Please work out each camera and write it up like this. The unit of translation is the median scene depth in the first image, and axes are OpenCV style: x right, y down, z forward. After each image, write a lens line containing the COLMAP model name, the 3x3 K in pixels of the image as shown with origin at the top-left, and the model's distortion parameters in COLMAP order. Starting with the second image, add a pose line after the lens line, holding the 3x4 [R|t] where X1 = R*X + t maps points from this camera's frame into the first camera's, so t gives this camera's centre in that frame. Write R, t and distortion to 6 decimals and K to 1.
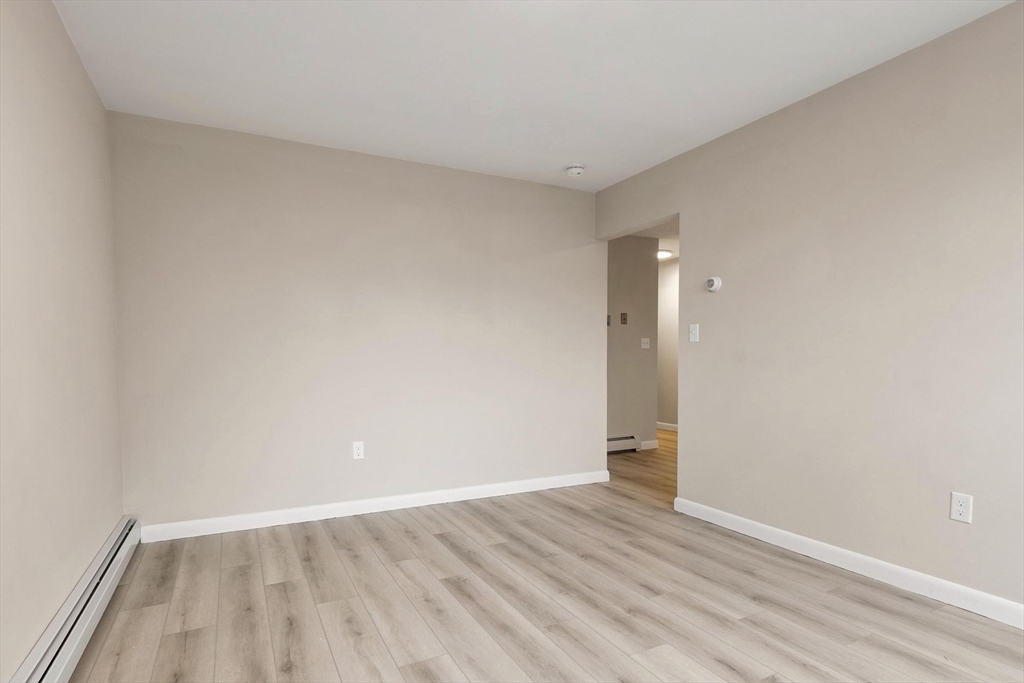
lens RADIAL K [[518.9, 0, 517.7], [0, 518.9, 373.9], [0, 0, 1]] dist [0.005096, -0.001535]
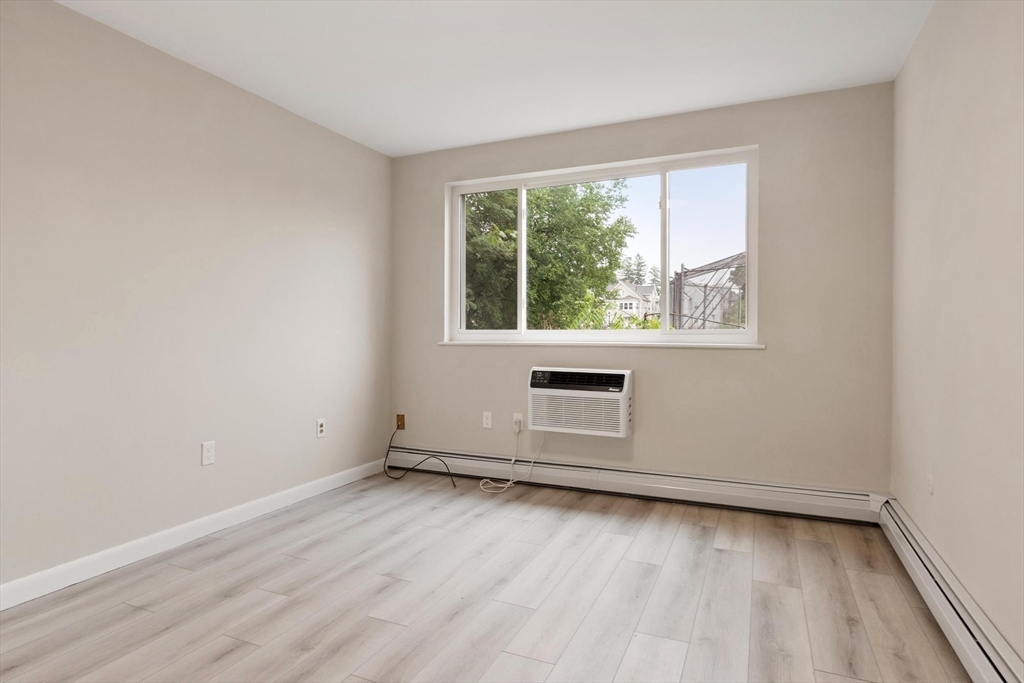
lens RADIAL K [[564.8, 0, 504.4], [0, 564.8, 342.5], [0, 0, 1]] dist [0.005246, -0.002128]
pose [[-0.603675, -0.014004, 0.797108, -0.526273], [0.019298, 0.999296, 0.032171, -0.029345], [-0.796997, 0.034803, -0.602979, 1.017278]]
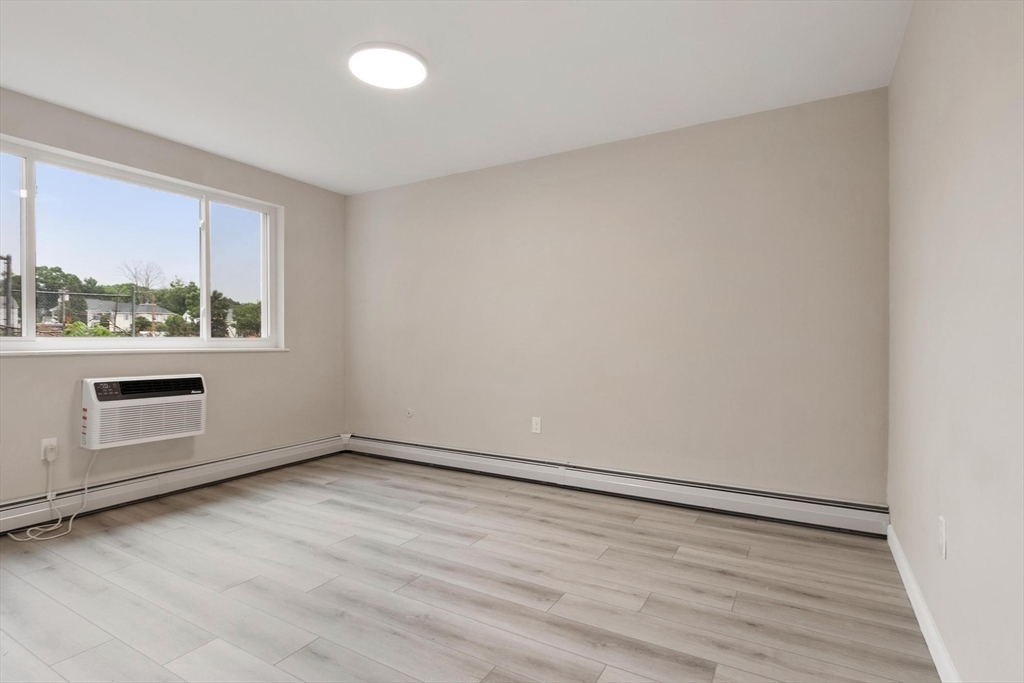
lens RADIAL K [[518.9, 0, 503.3], [0, 518.9, 343.2], [0, 0, 1]] dist [0.005096, -0.001535]
pose [[-0.860311, 0.004785, -0.509747, 0.352685], [-0.012612, 0.999450, 0.030667, -0.046652], [0.509613, 0.032812, -0.859778, 1.549264]]
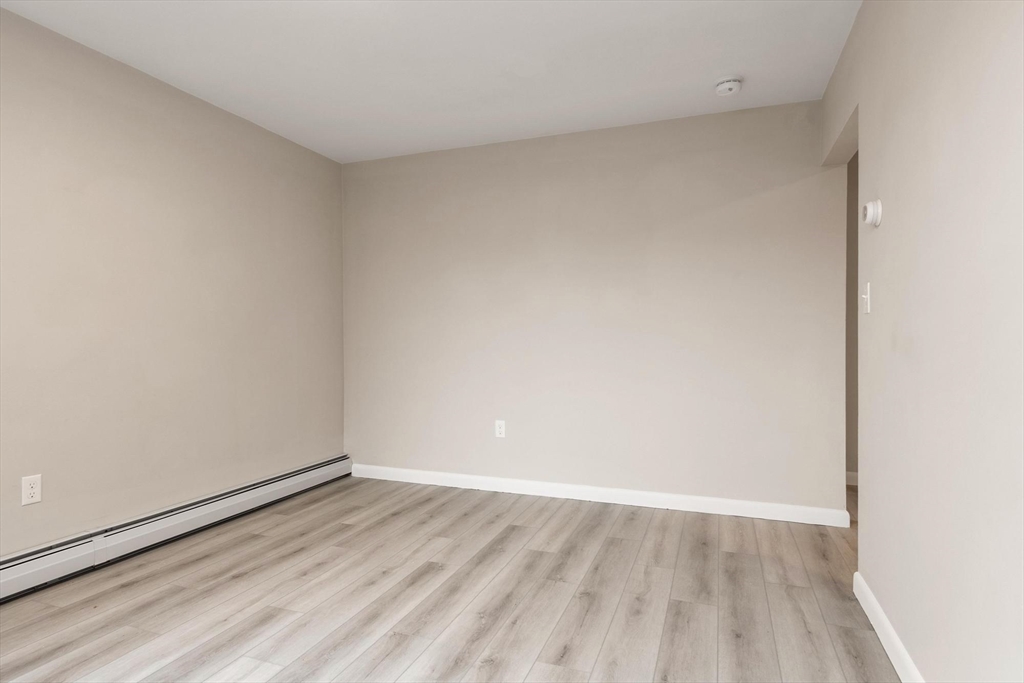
lens RADIAL K [[564.8, 0, 522.0], [0, 564.8, 341.9], [0, 0, 1]] dist [0.005246, -0.002128]
pose [[0.672454, 0.004854, -0.740123, 0.710066], [-0.021210, 0.999694, -0.012714, -0.014304], [0.739835, 0.024248, 0.672352, 0.360568]]
